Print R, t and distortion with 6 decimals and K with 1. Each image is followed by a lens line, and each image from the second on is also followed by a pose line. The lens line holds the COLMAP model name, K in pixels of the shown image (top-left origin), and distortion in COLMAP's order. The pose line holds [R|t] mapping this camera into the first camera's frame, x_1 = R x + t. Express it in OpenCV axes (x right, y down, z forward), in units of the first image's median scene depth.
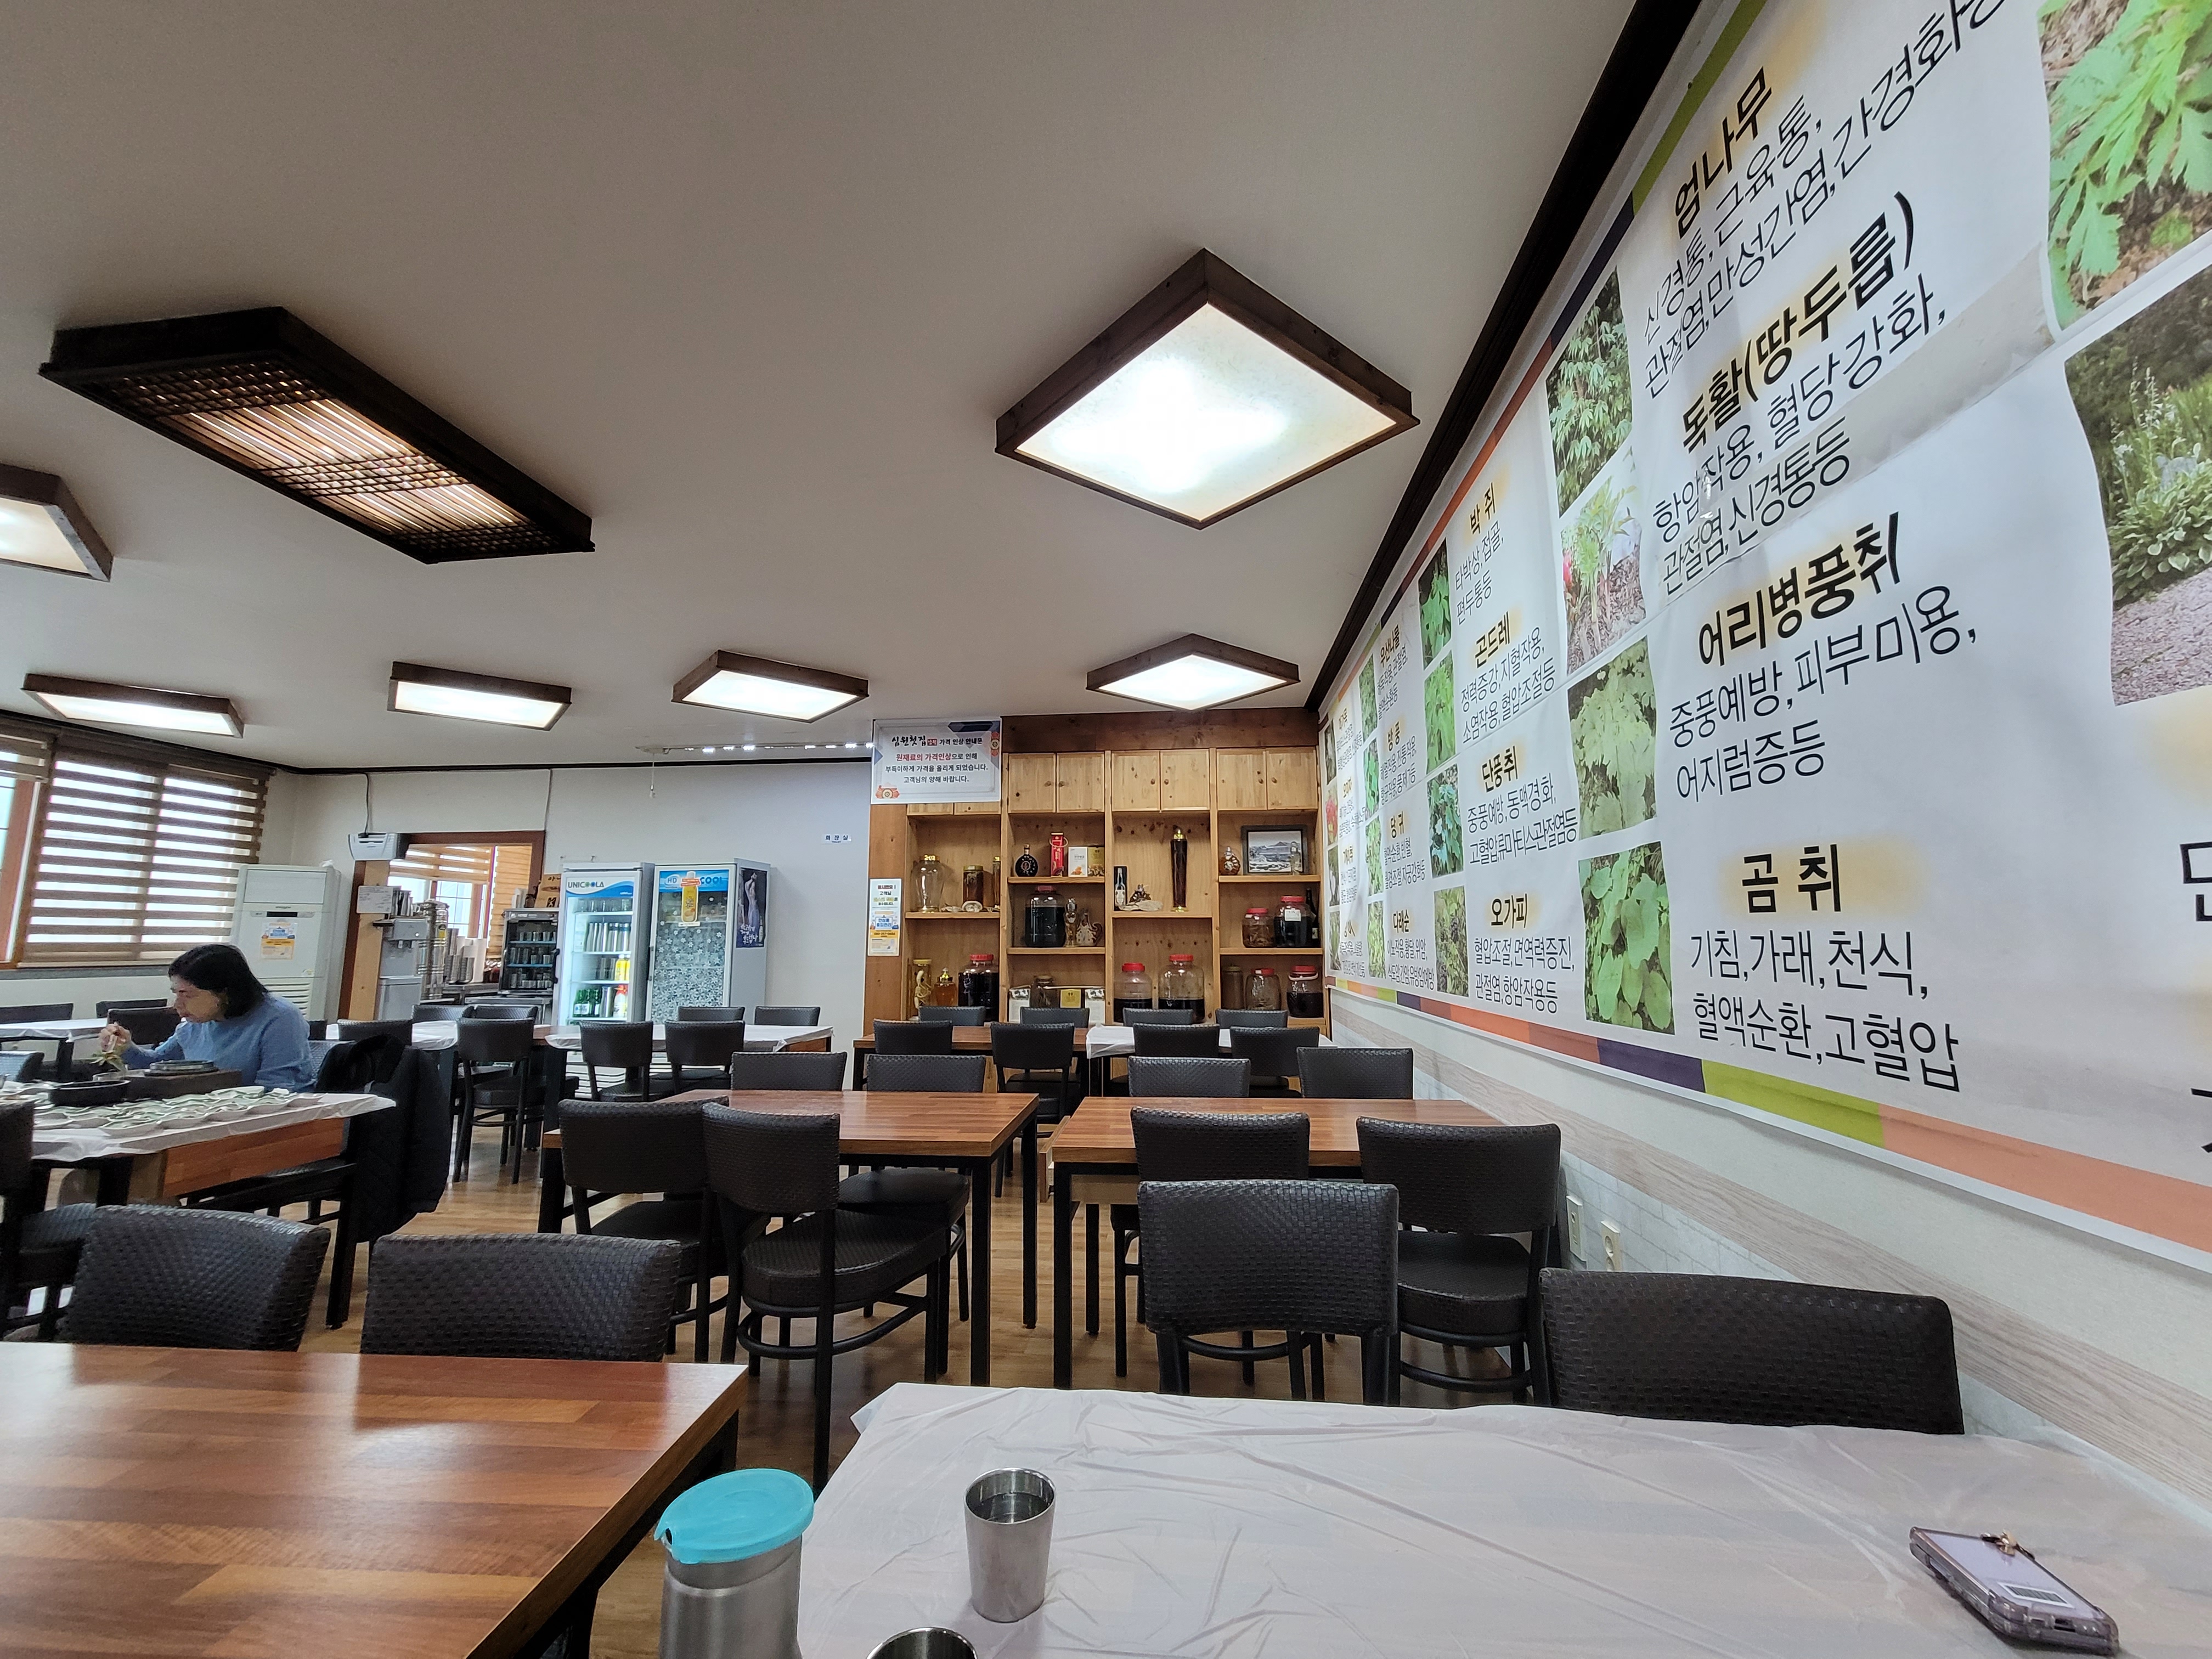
lens RADIAL K [[892.2, 0, 1106.0], [0, 892.2, 829.5], [0, 0, 1]] dist [0.001828, 0.000234]
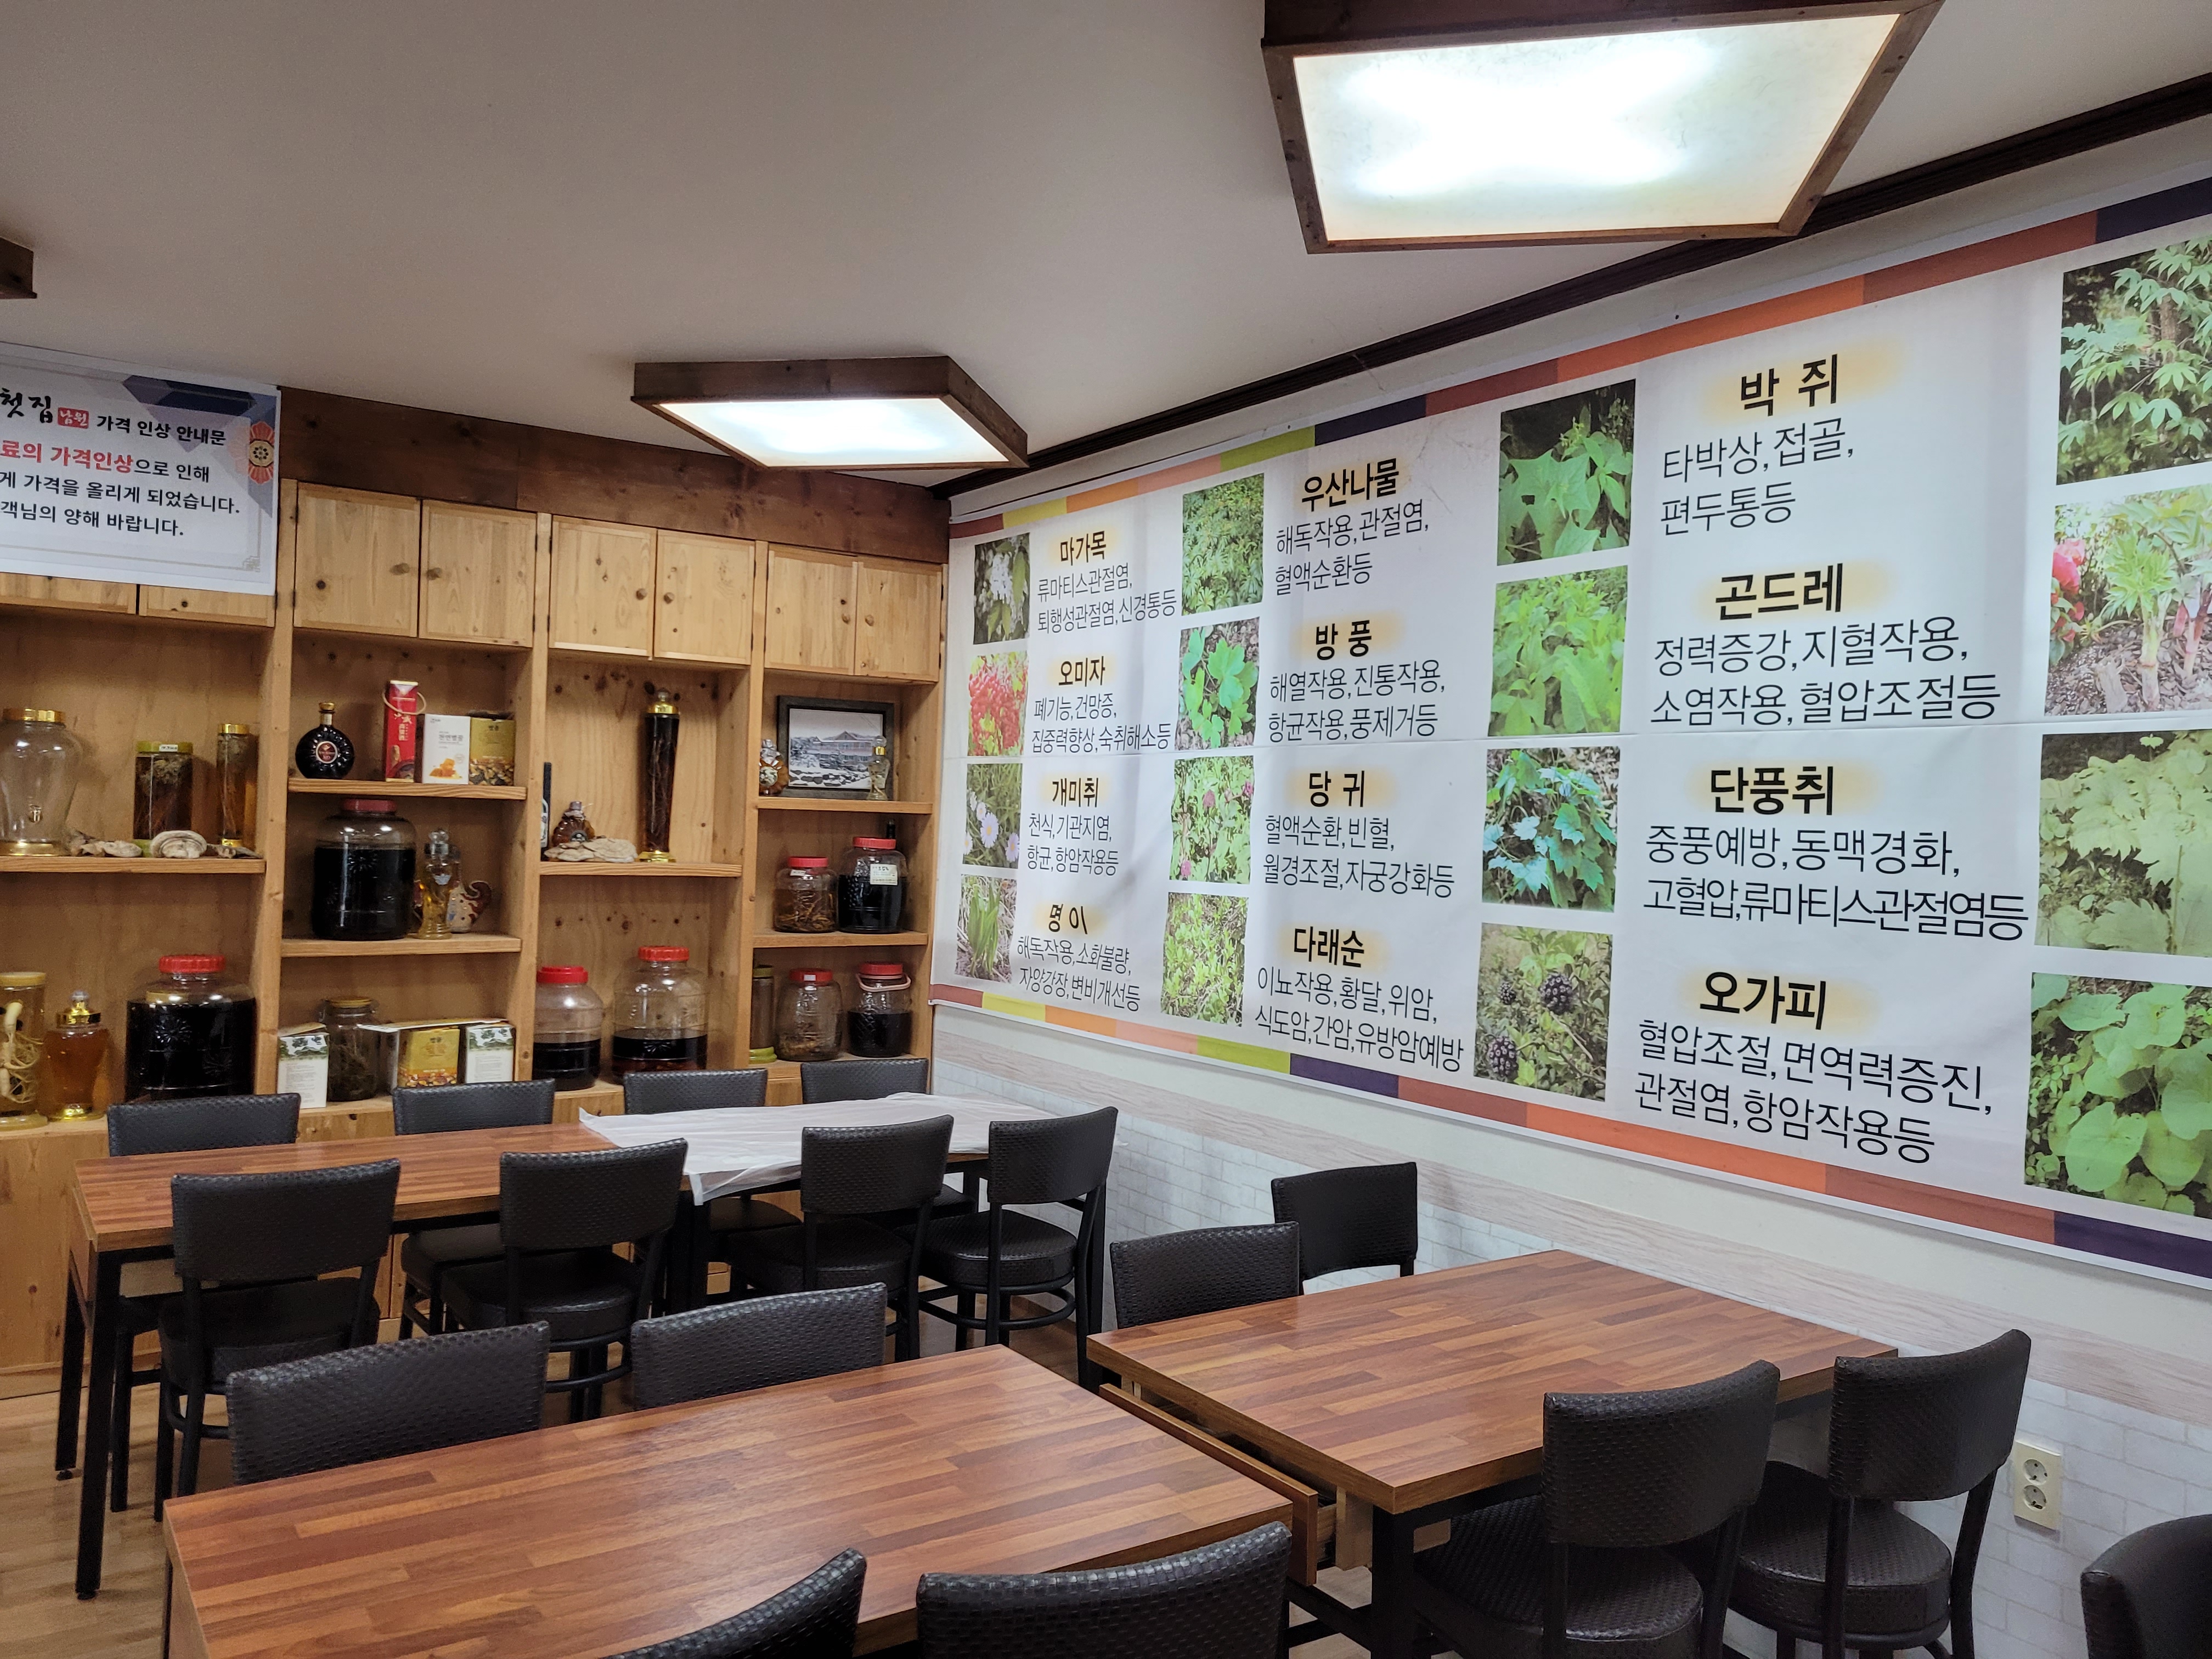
lens RADIAL K [[1619.2, 0, 1109.4], [0, 1619.2, 818.6], [0, 0, 1]] dist [0.010838, -0.007203]
pose [[0.762520, 0.024850, 0.646487, -0.310506], [-0.112240, 0.989190, 0.094363, -0.044224], [-0.637154, -0.144515, 0.757067, 0.165011]]
